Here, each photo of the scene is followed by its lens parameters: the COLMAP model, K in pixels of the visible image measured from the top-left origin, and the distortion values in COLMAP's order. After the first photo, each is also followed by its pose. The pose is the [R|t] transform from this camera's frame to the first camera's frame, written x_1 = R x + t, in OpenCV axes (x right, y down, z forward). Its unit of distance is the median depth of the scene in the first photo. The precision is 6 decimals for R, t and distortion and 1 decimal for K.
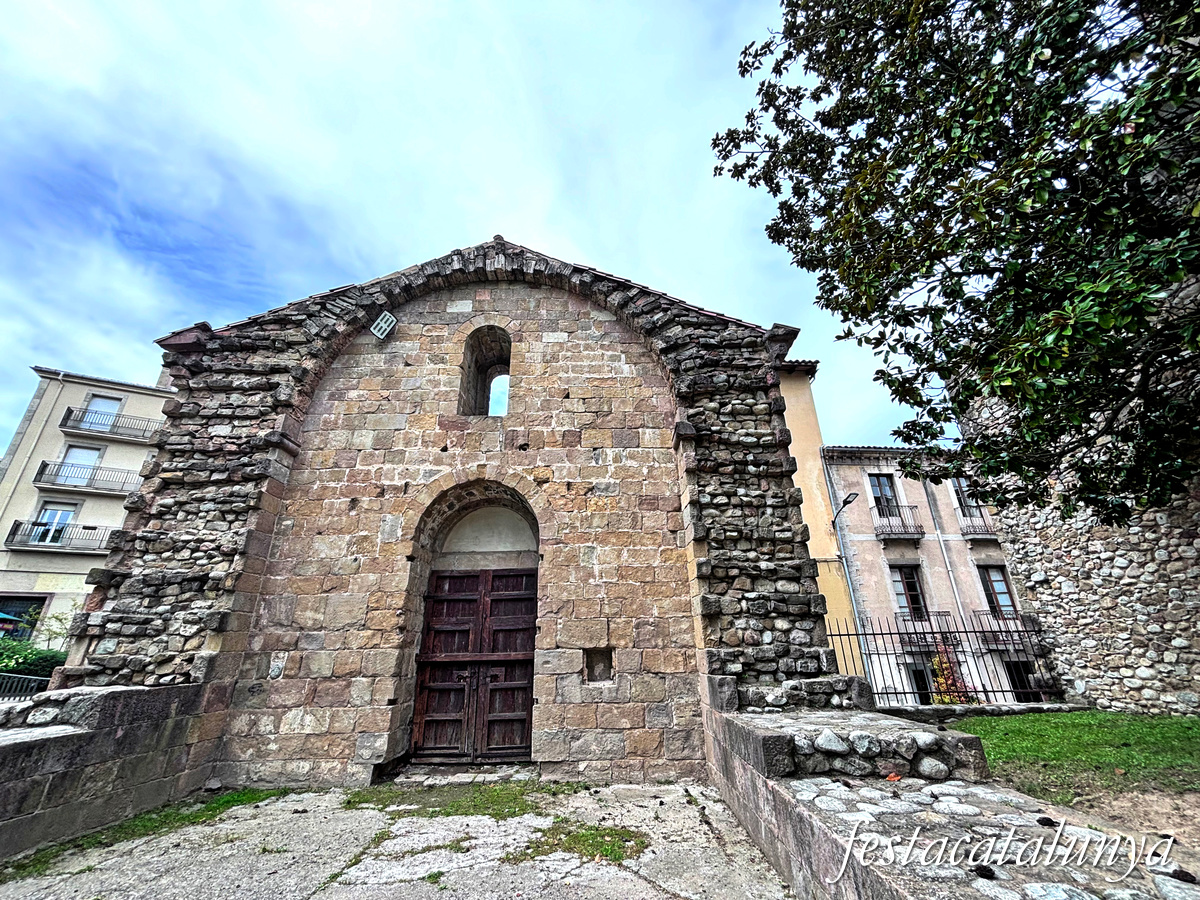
lens RADIAL K [[484.6, 0, 601.9], [0, 484.6, 442.3], [0, 0, 1]] dist [-0.000886, -0.000147]
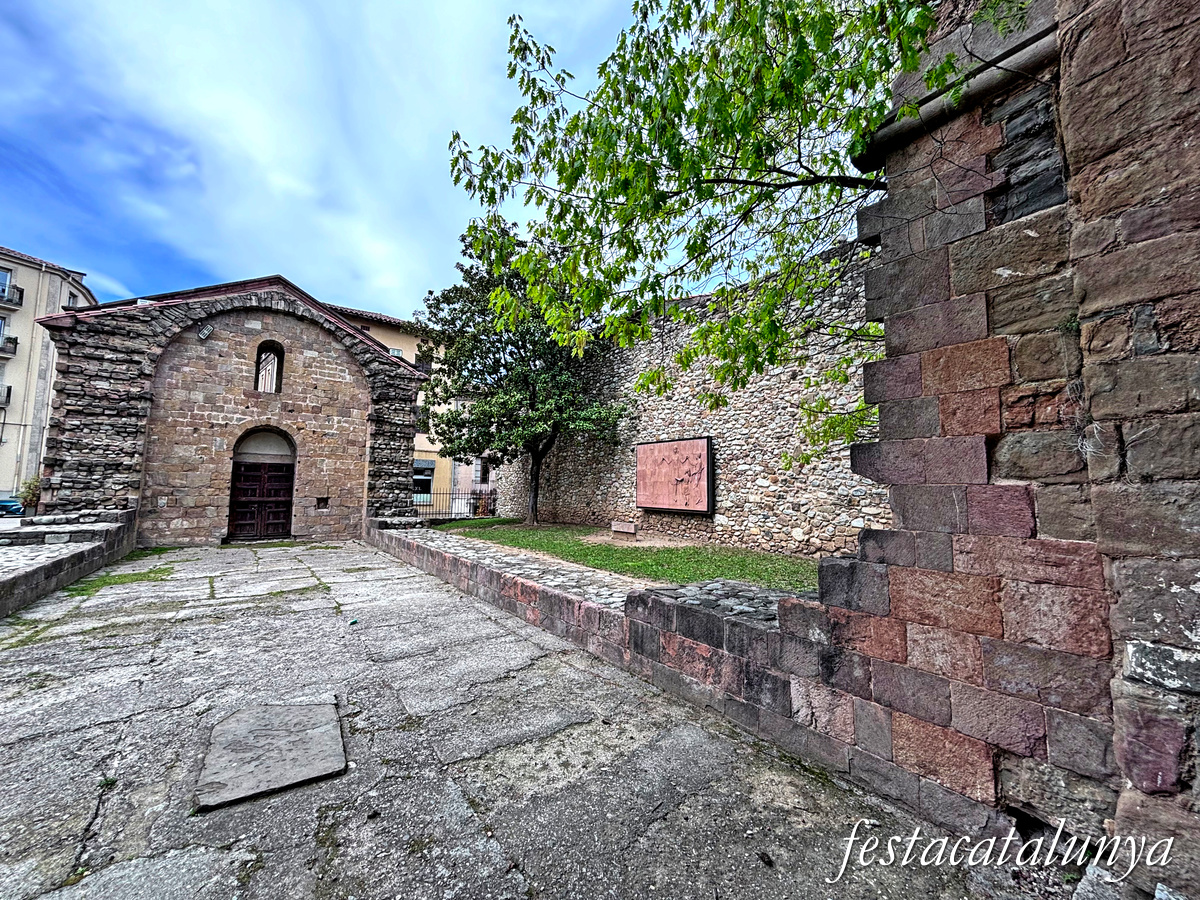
lens RADIAL K [[473.5, 0, 599.4], [0, 473.5, 442.2], [0, 0, 1]] dist [-0.024842, 0.008377]
pose [[0.793906, 0.087775, 0.601672, -0.352401], [-0.266718, 0.939517, 0.214872, -0.749815], [-0.546420, -0.331065, 0.769299, -1.564592]]
